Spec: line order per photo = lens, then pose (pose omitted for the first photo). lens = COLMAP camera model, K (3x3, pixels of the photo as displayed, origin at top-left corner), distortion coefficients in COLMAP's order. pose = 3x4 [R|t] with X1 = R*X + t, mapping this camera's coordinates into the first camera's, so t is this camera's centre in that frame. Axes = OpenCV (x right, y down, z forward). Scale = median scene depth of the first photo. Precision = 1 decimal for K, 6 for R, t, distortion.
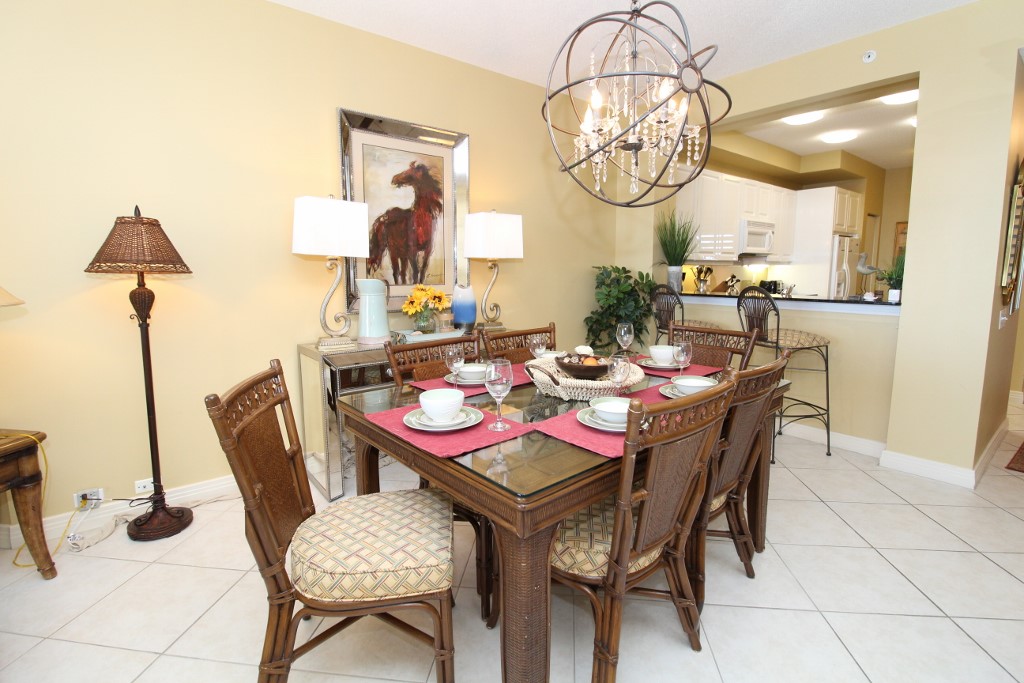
lens RADIAL K [[474.4, 0, 513.9], [0, 474.4, 331.4], [0, 0, 1]] dist [-0.006633, -0.008565]
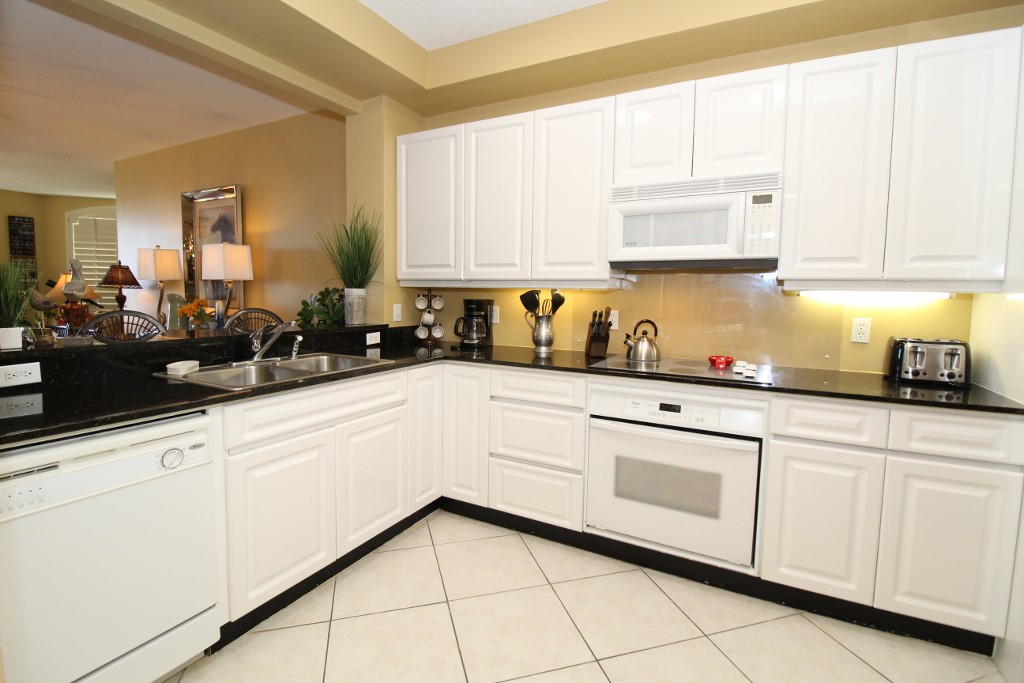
lens RADIAL K [[474.4, 0, 504.5], [0, 474.4, 335.7], [0, 0, 1]] dist [-0.006633, -0.008565]
pose [[0.381208, 0.093367, -0.919762, 0.815641], [-0.138586, 0.989417, 0.042999, -0.095920], [0.914043, 0.111074, 0.390113, 0.698379]]
